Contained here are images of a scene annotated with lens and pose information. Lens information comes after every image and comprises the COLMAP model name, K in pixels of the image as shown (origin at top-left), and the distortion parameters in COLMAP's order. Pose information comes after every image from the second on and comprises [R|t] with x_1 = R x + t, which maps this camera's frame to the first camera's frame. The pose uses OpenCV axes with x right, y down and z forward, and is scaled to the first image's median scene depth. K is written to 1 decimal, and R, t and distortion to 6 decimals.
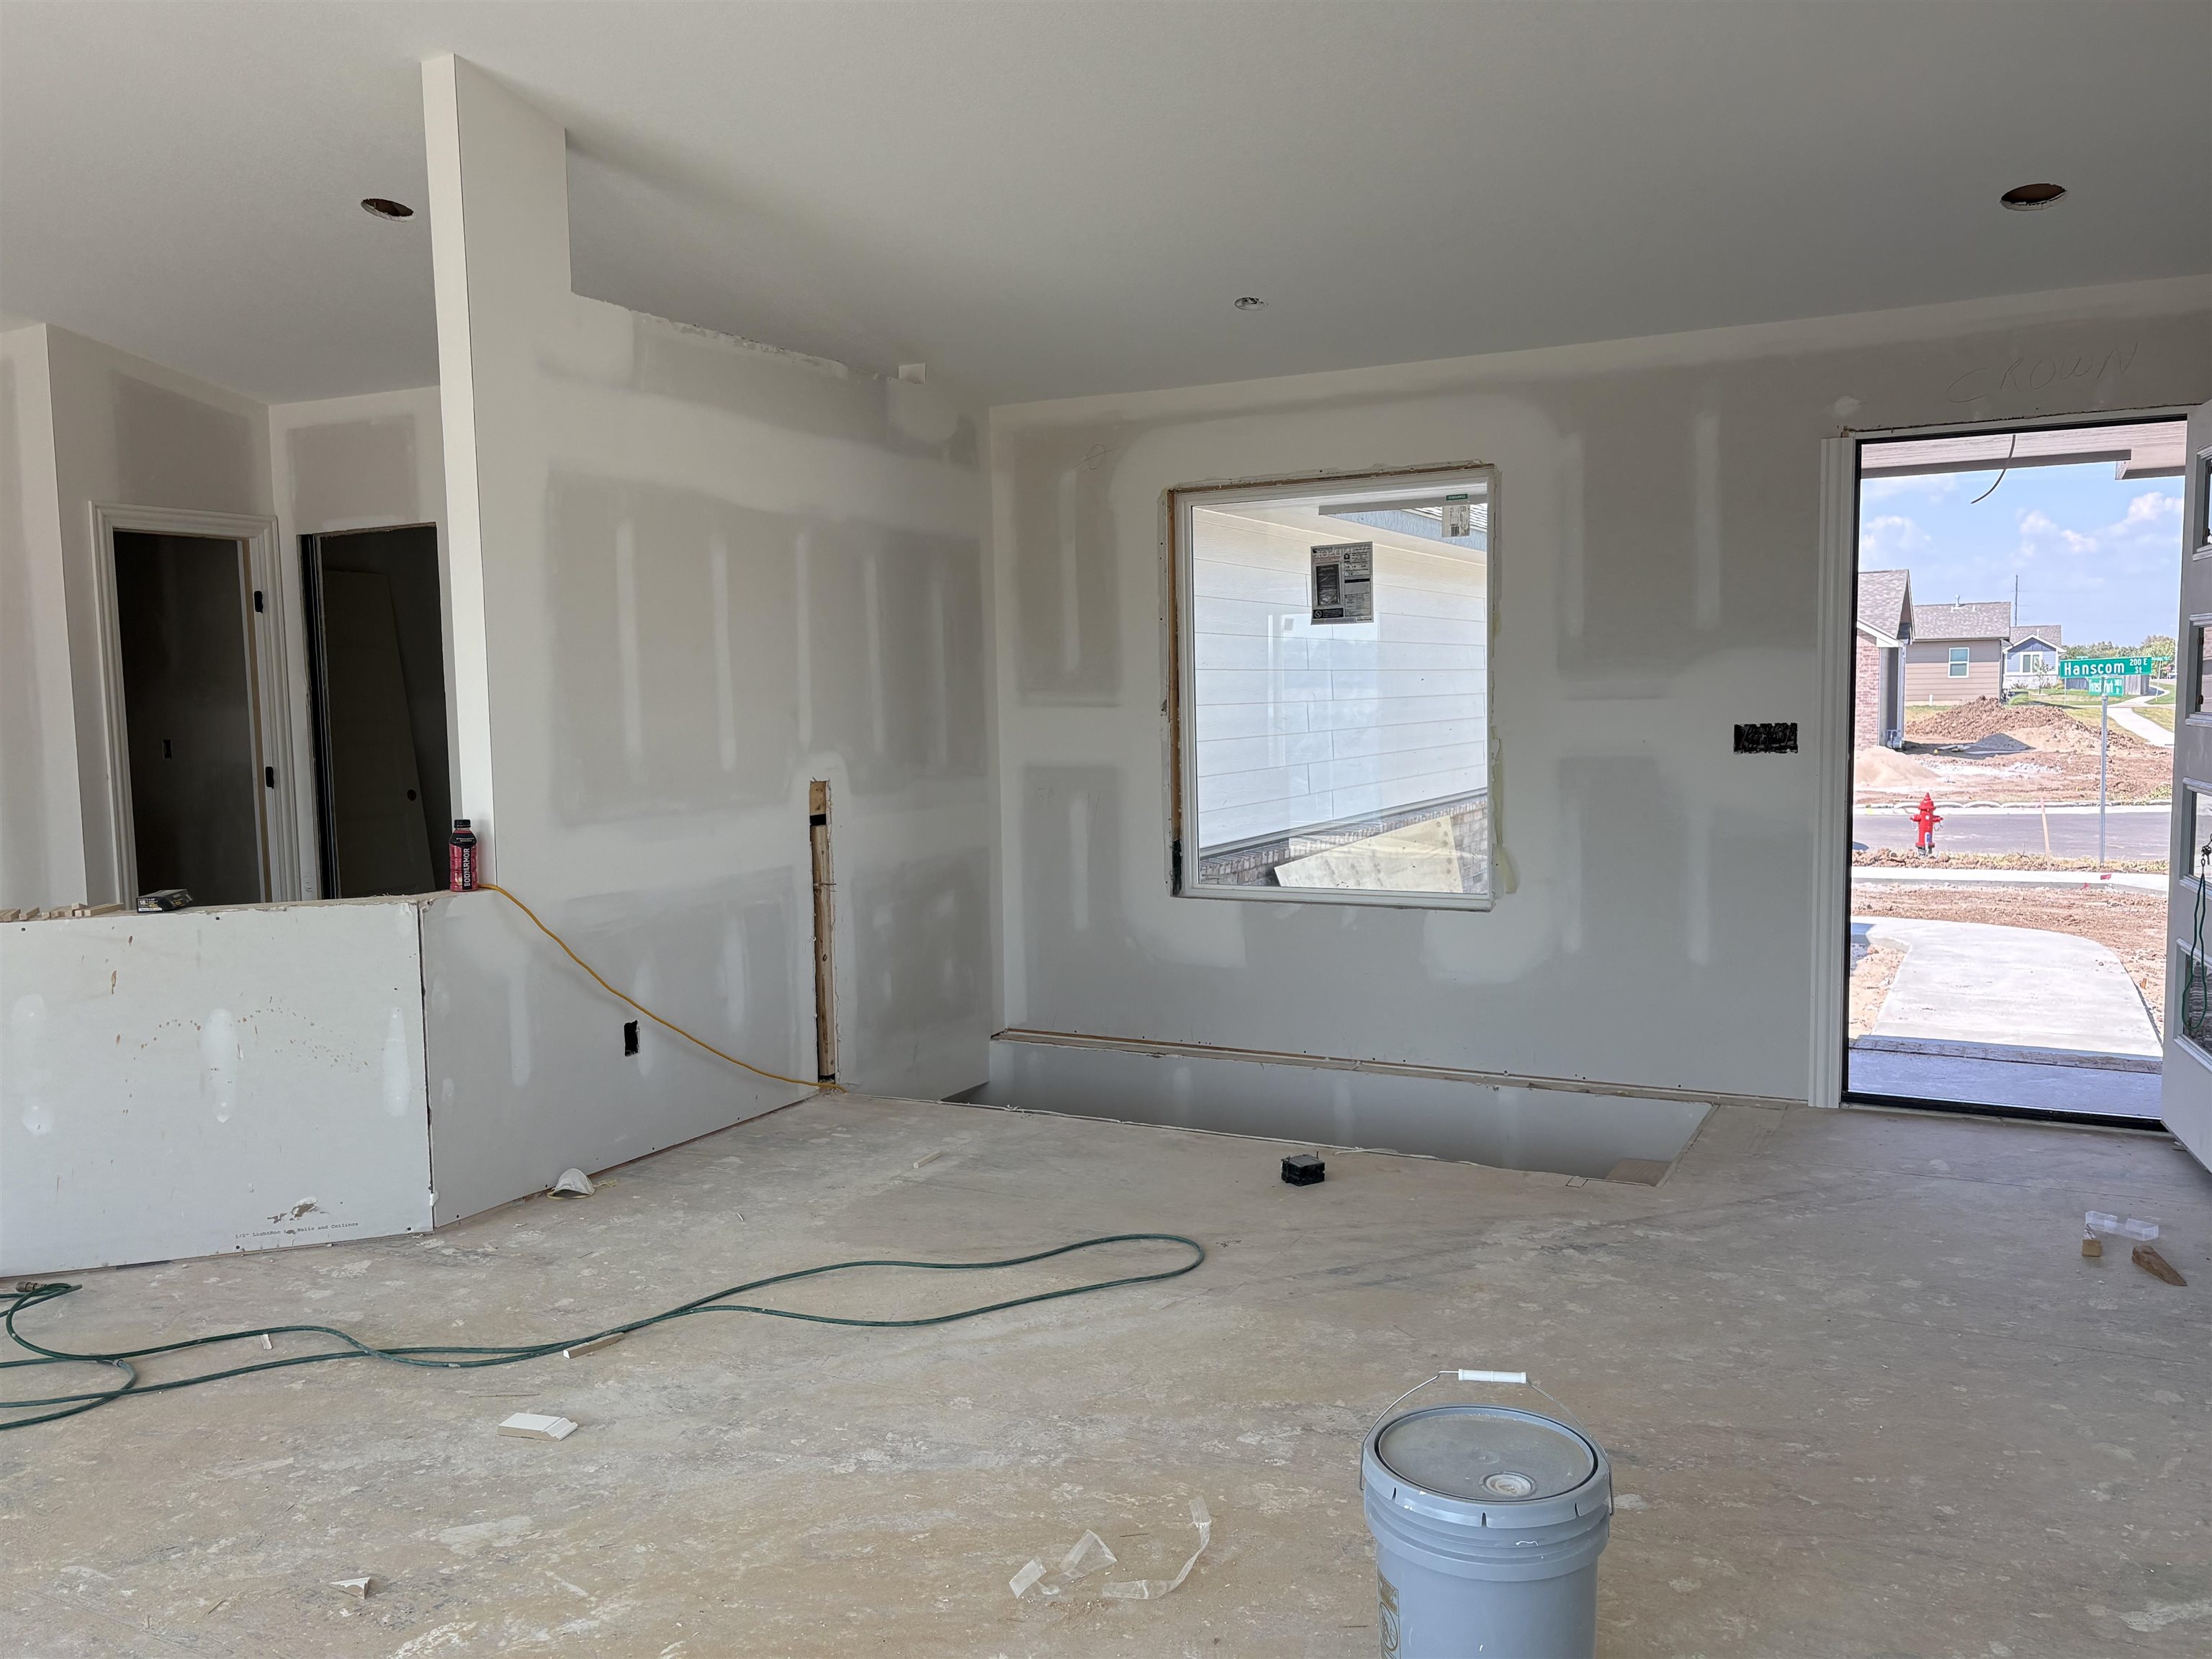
lens RADIAL K [[1727.6, 0, 1112.4], [0, 1727.6, 843.3], [0, 0, 1]] dist [0.053739, -0.052511]
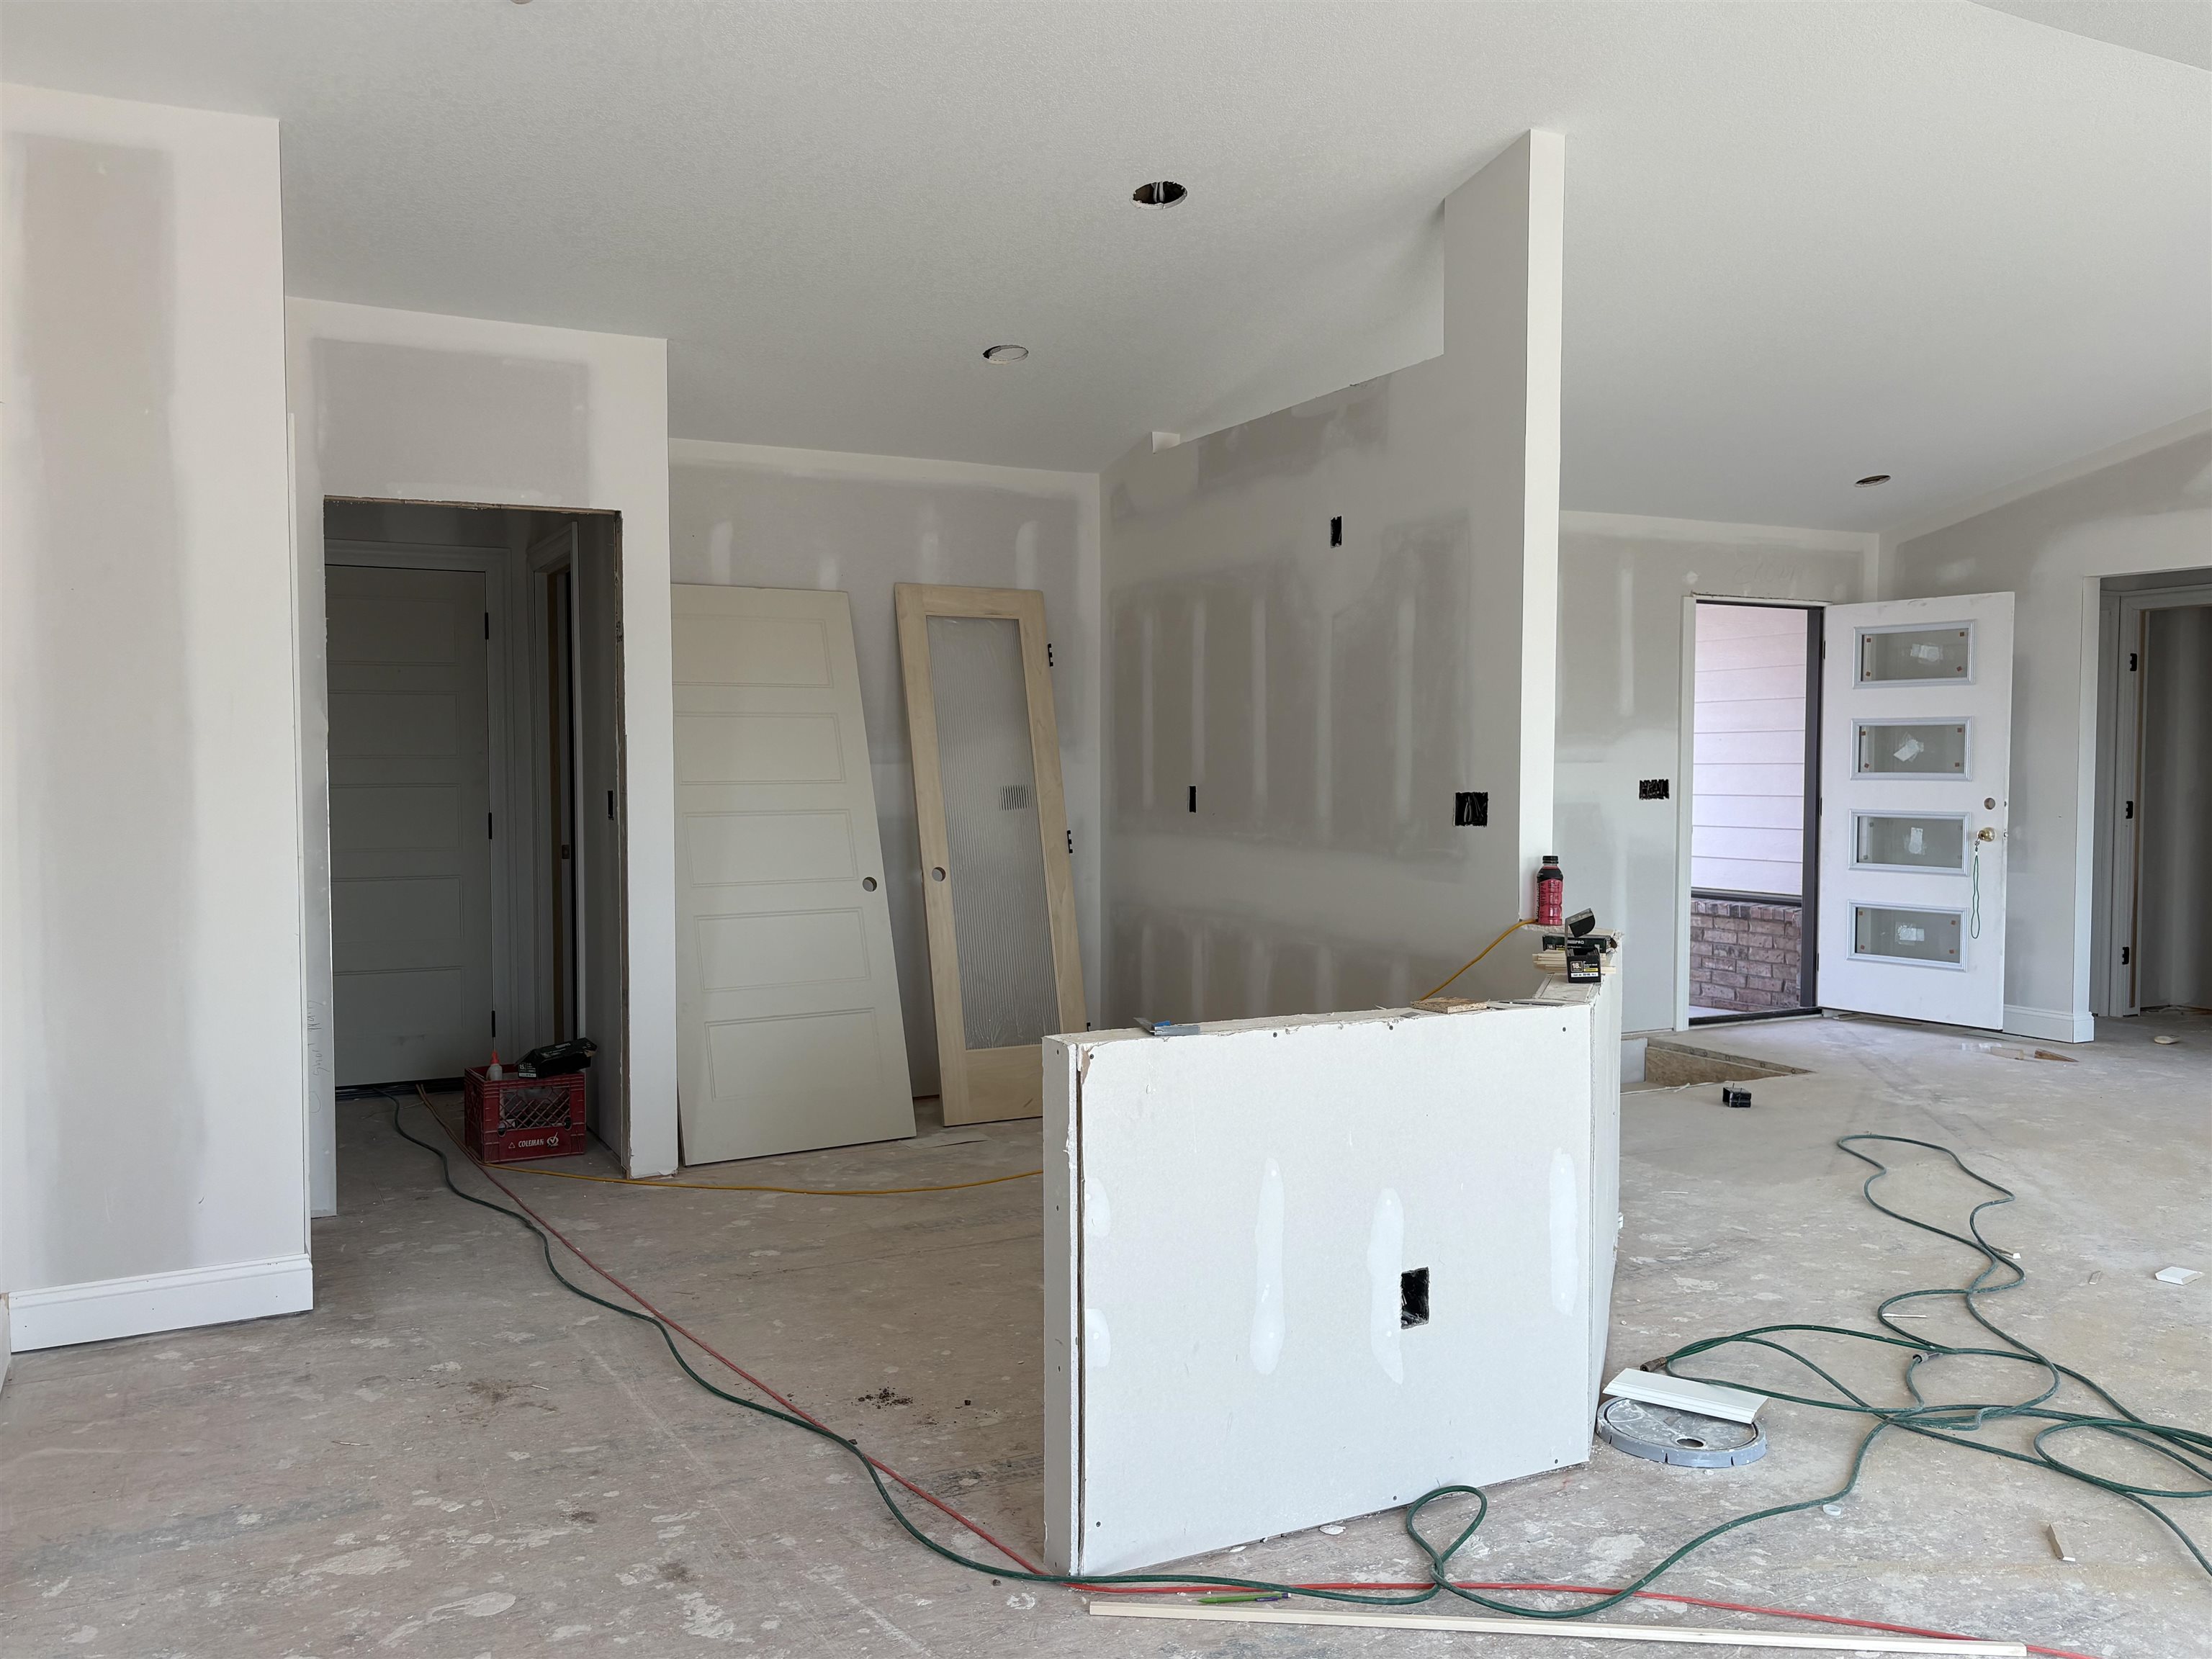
lens RADIAL K [[1750.6, 0, 1042.6], [0, 1750.6, 844.7], [0, 0, 1]] dist [0.005128, 0.005413]
pose [[0.591436, -0.020690, 0.806086, -1.488796], [0.060122, 0.998020, -0.018496, -0.020718], [-0.804107, 0.059403, 0.591509, 0.674358]]
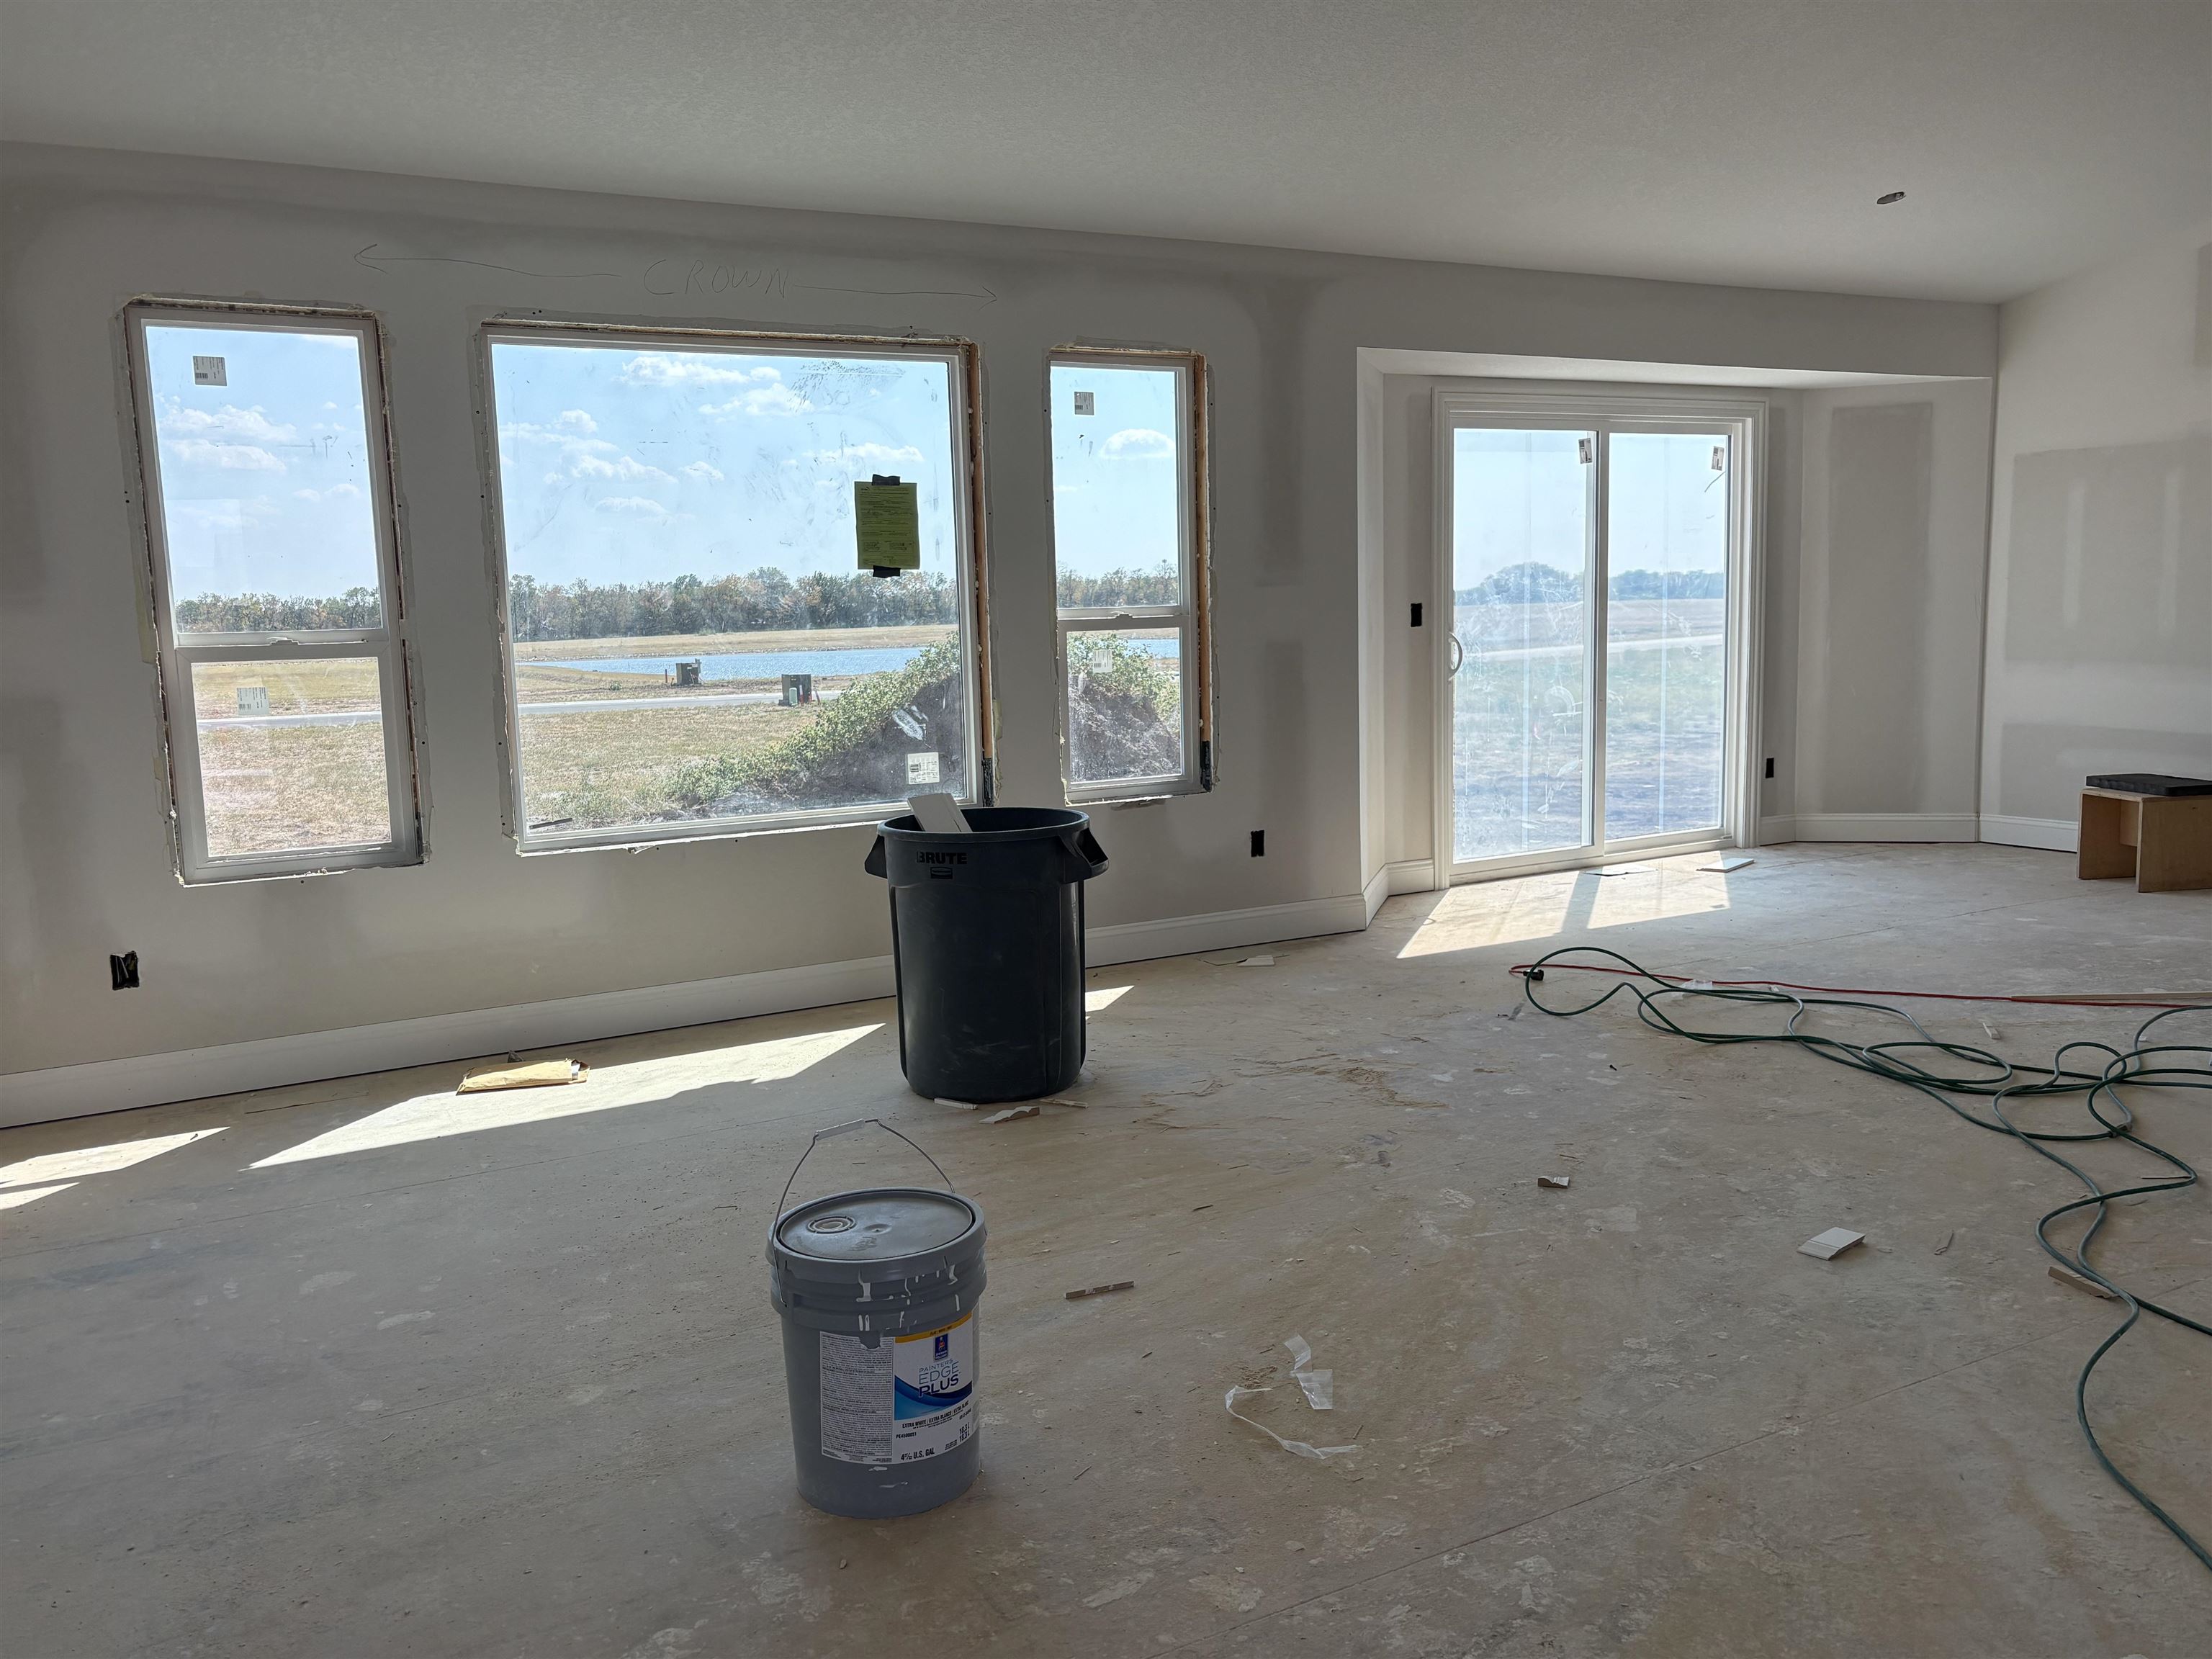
lens RADIAL K [[1727.6, 0, 1112.4], [0, 1727.6, 843.3], [0, 0, 1]] dist [0.053739, -0.052511]
pose [[-0.550017, 0.150549, -0.821472, 0.529284], [-0.032028, 0.979092, 0.200880, -0.061466], [0.834539, 0.136798, -0.533695, 0.887137]]
